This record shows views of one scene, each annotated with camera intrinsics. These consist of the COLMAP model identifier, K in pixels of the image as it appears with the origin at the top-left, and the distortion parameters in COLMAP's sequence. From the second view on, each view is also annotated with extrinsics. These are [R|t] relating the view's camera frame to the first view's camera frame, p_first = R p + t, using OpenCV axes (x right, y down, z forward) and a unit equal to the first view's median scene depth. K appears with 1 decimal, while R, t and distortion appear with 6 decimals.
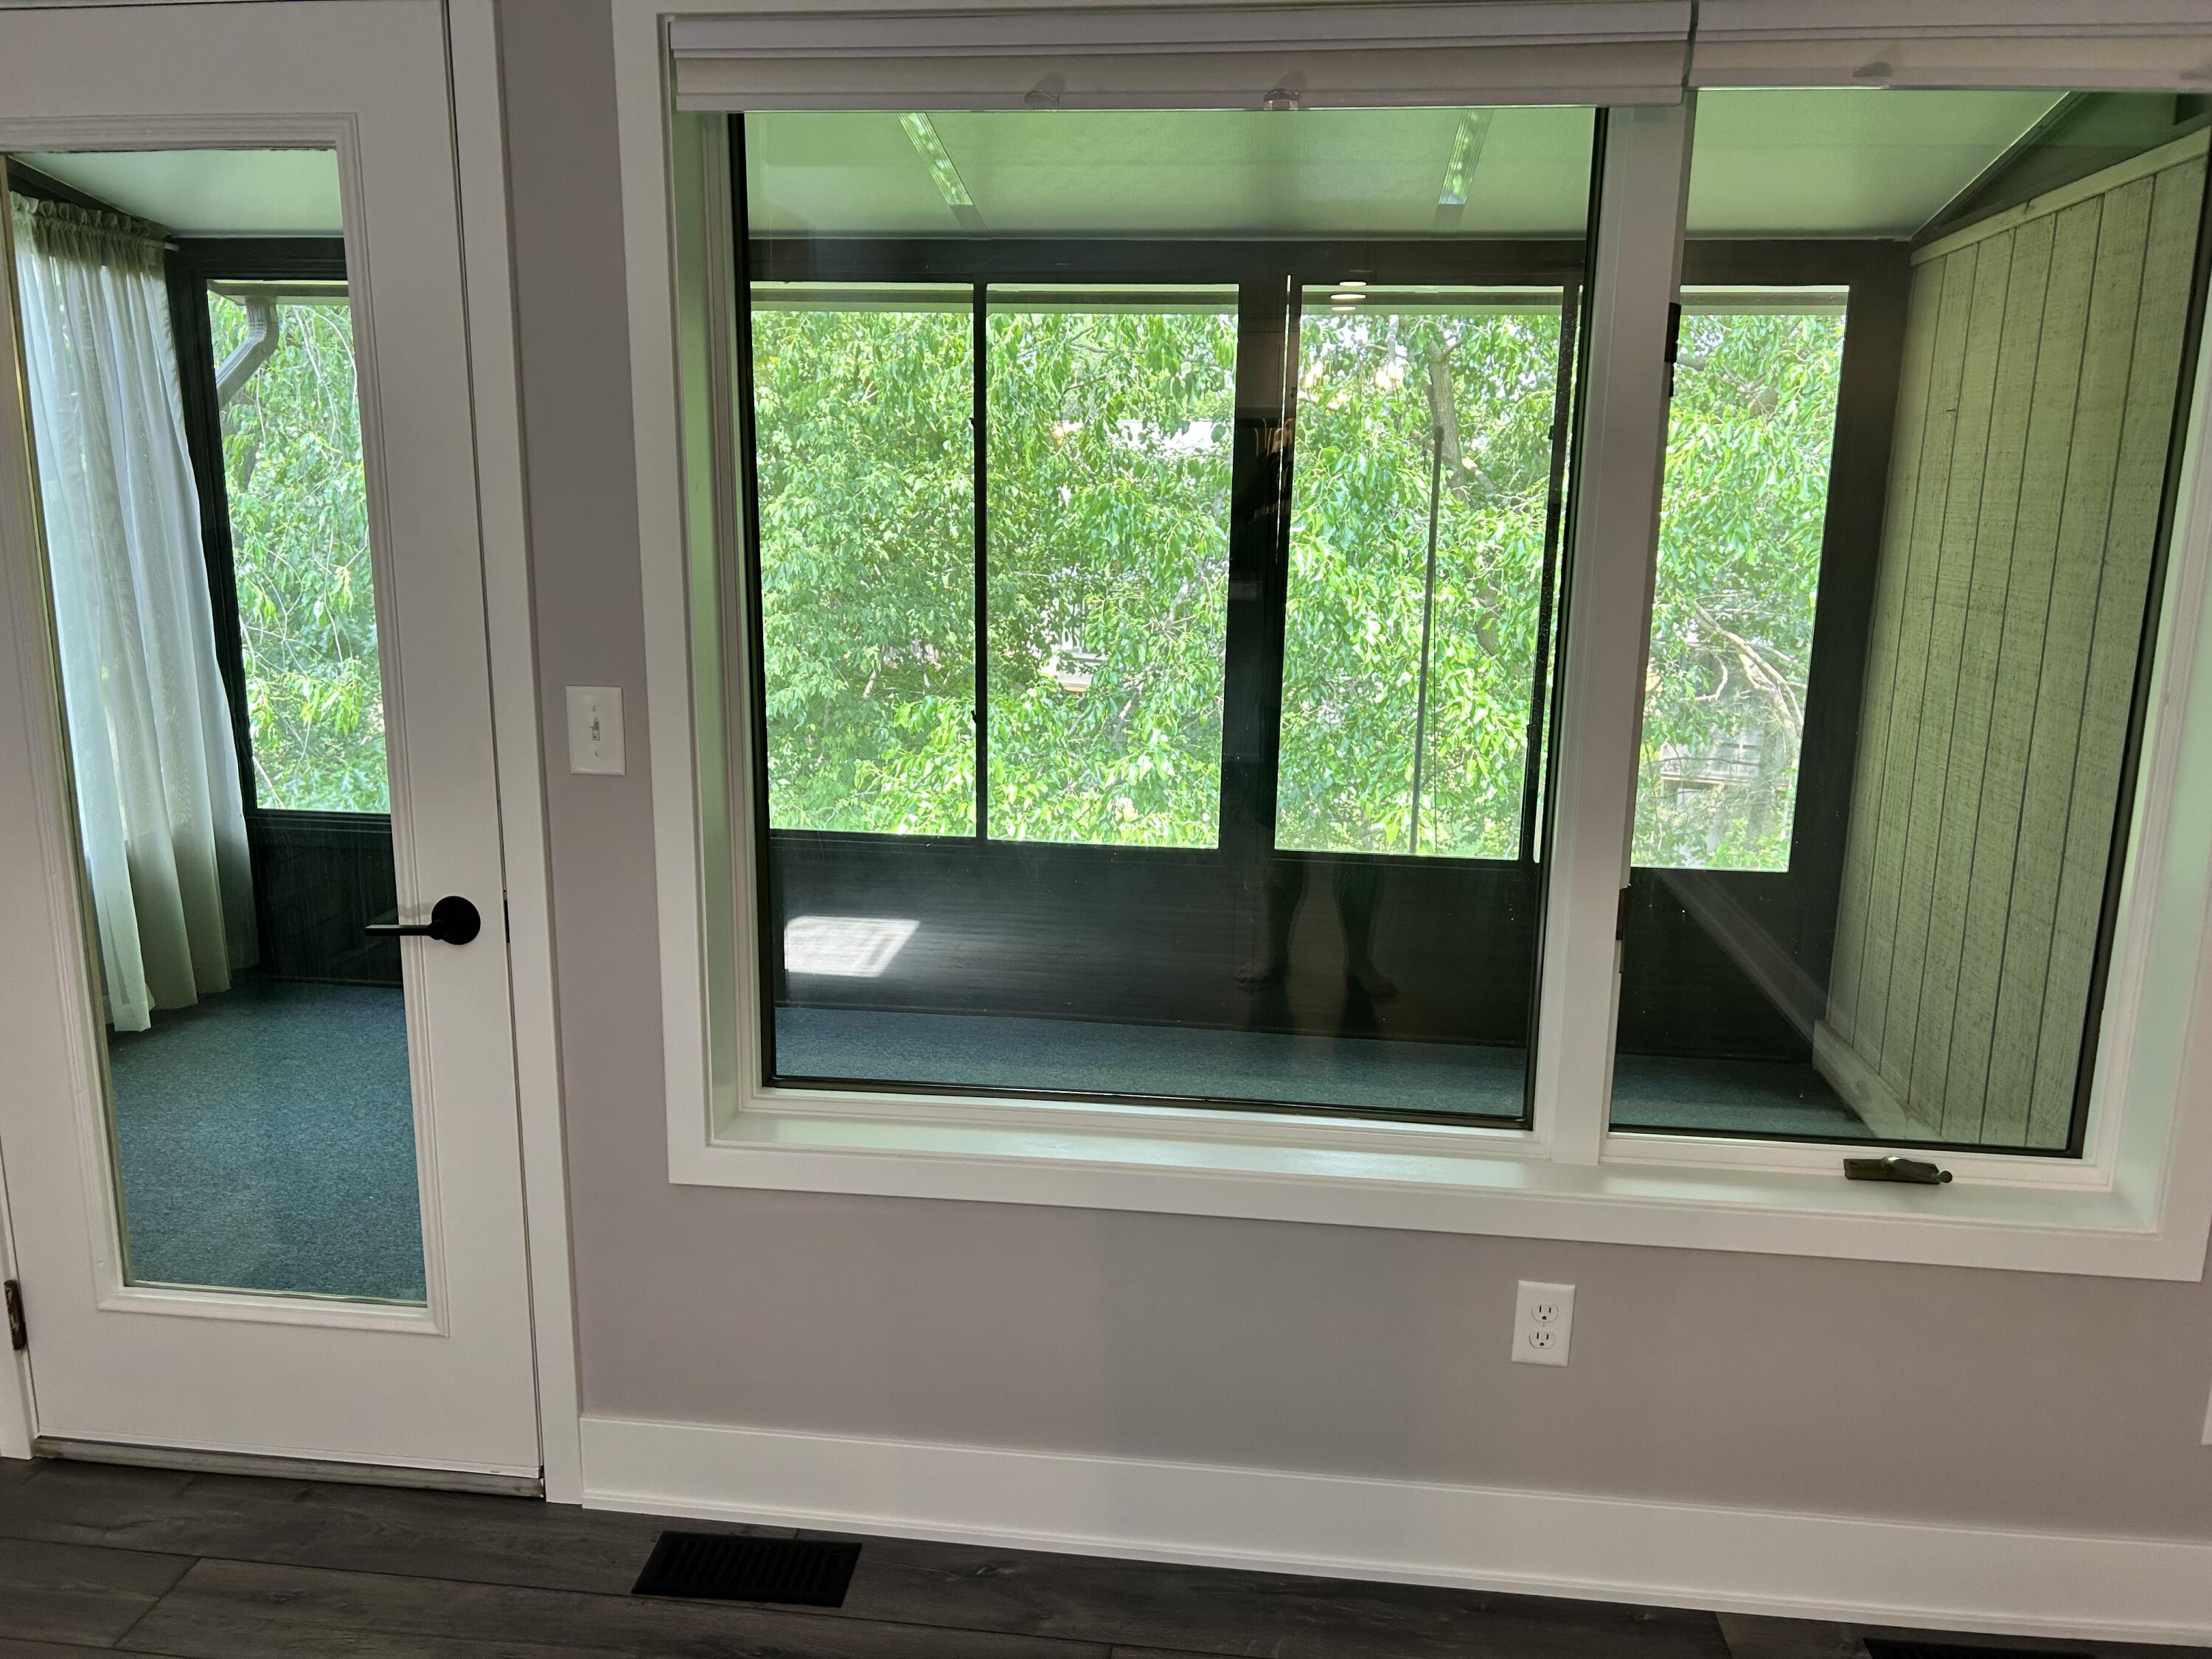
lens RADIAL K [[1625.3, 0, 1102.4], [0, 1625.3, 864.2], [0, 0, 1]] dist [0.066122, -0.077746]
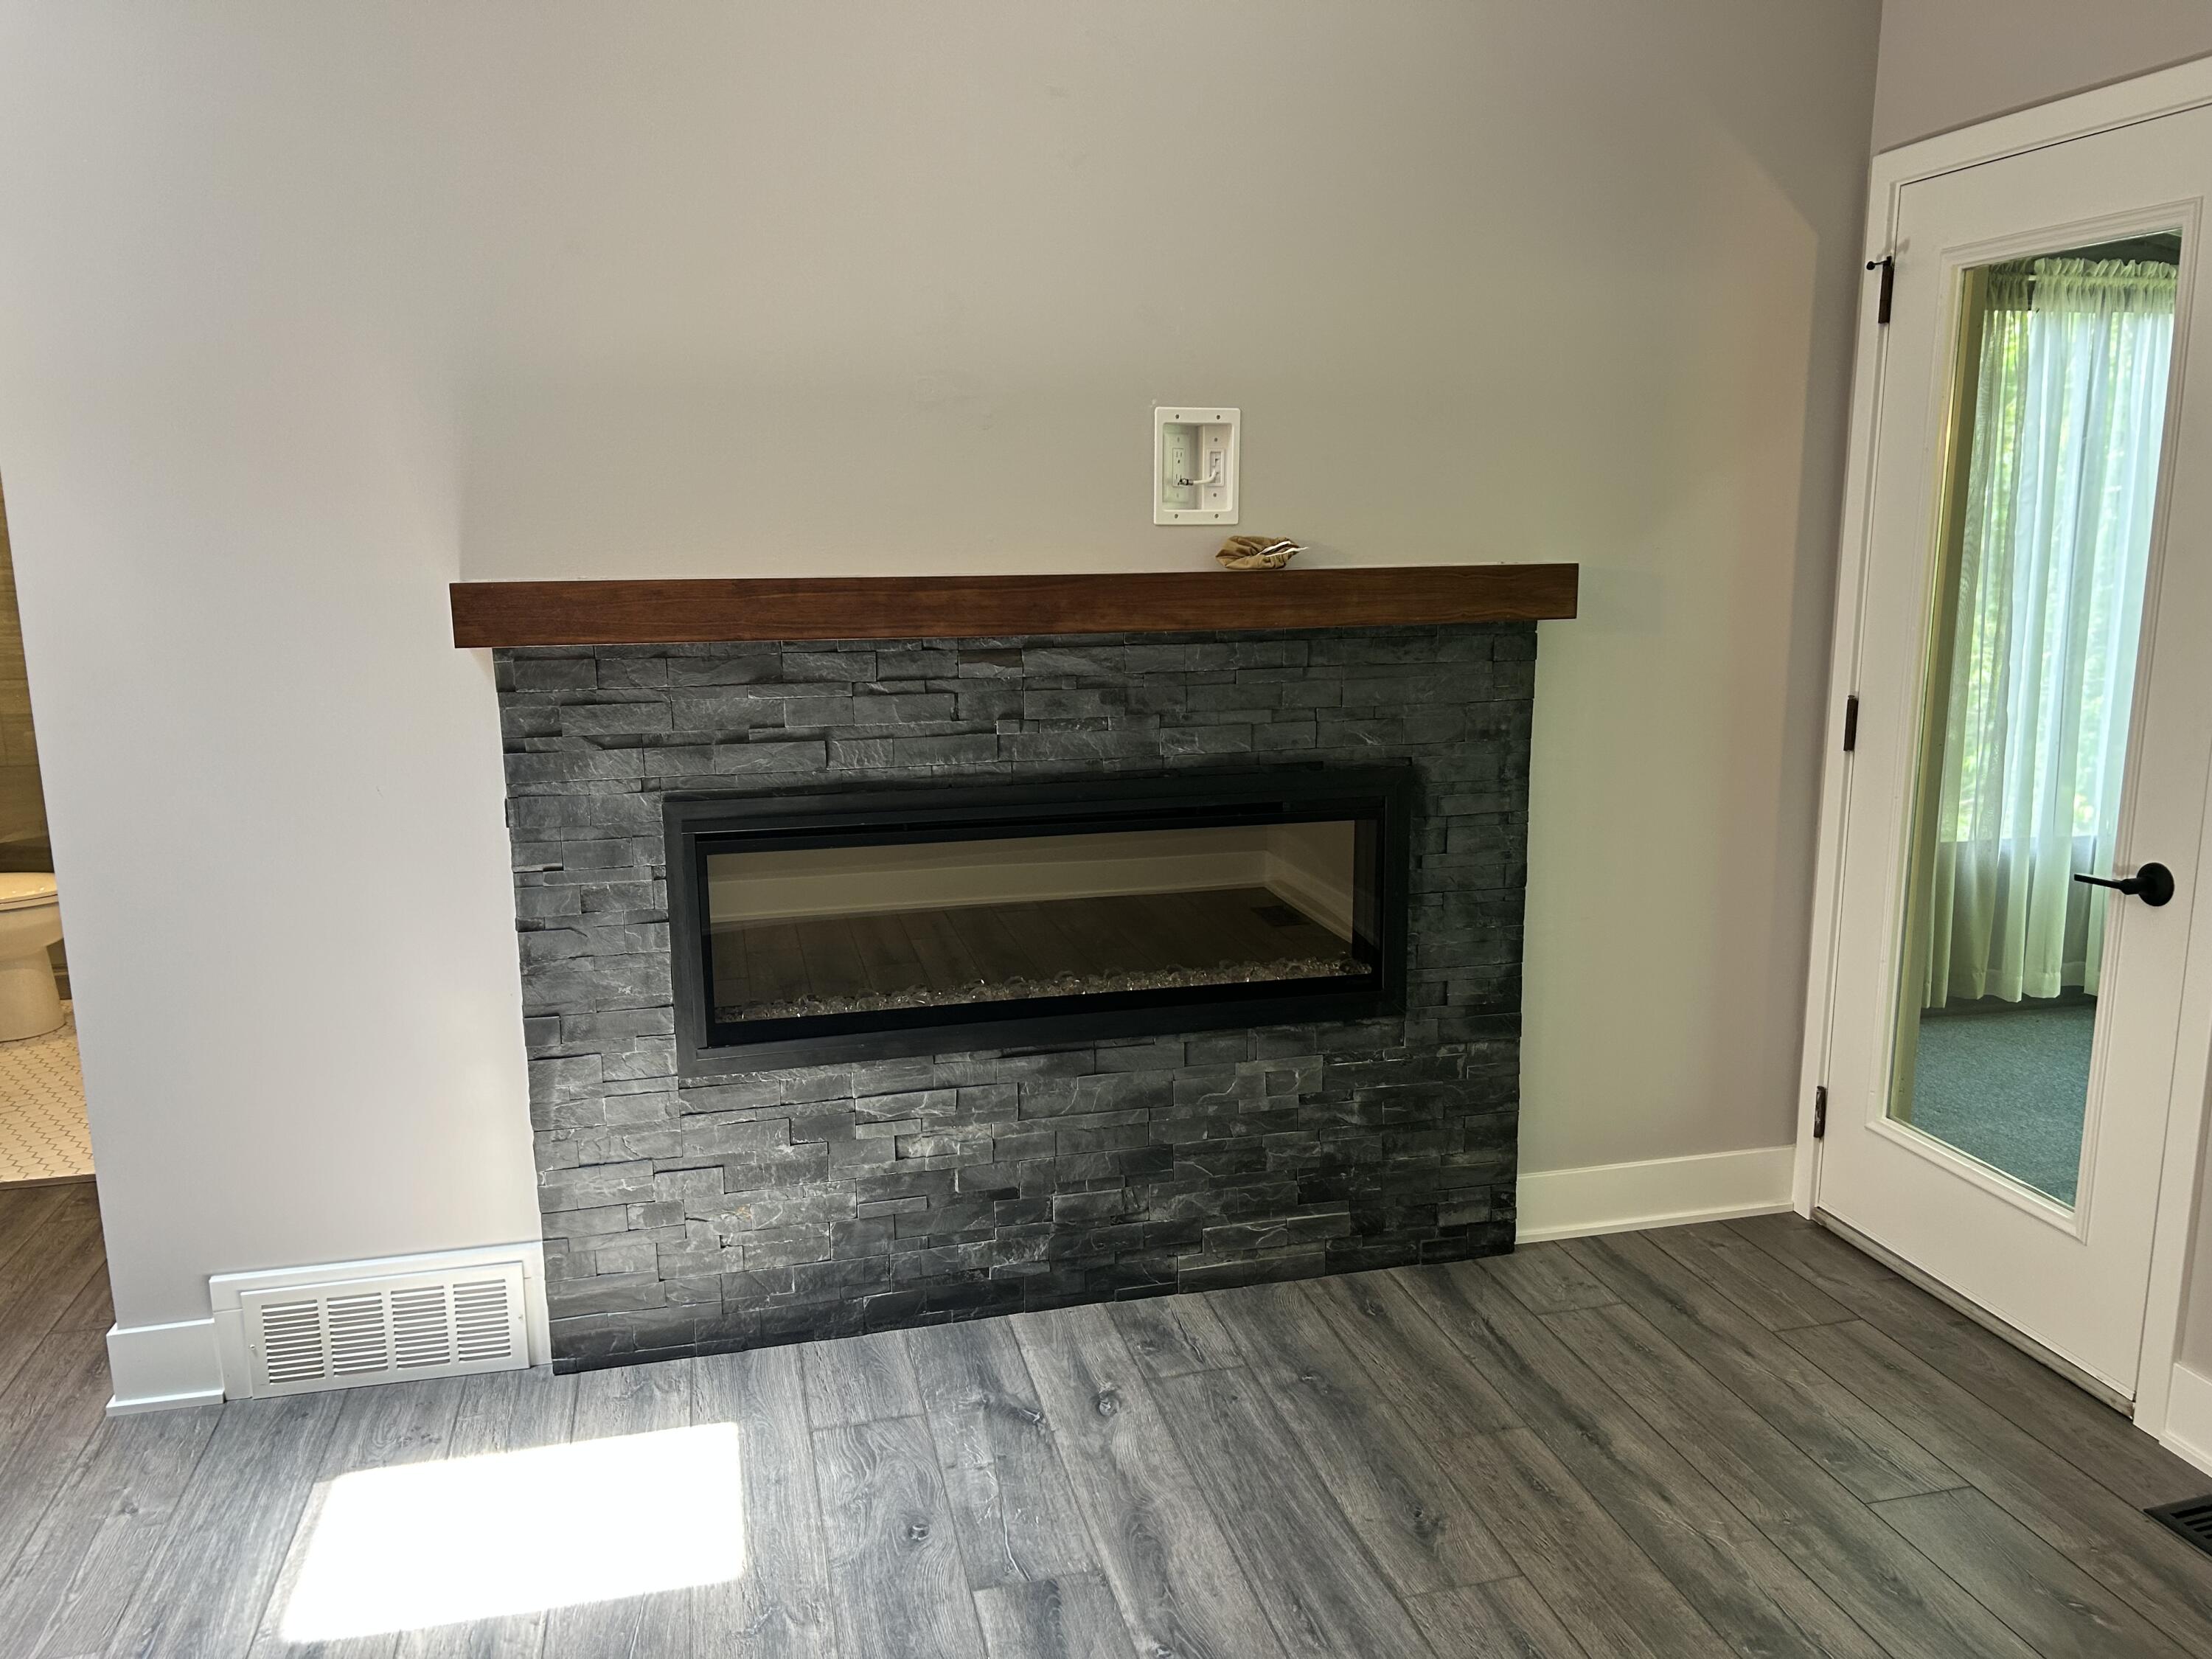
lens RADIAL K [[1625.3, 0, 1102.4], [0, 1625.3, 864.2], [0, 0, 1]] dist [0.066122, -0.077746]
pose [[0.337965, 0.175056, -0.924735, 0.388894], [-0.189322, 0.975110, 0.115400, 0.025872], [0.921920, 0.136072, 0.362695, -0.088757]]
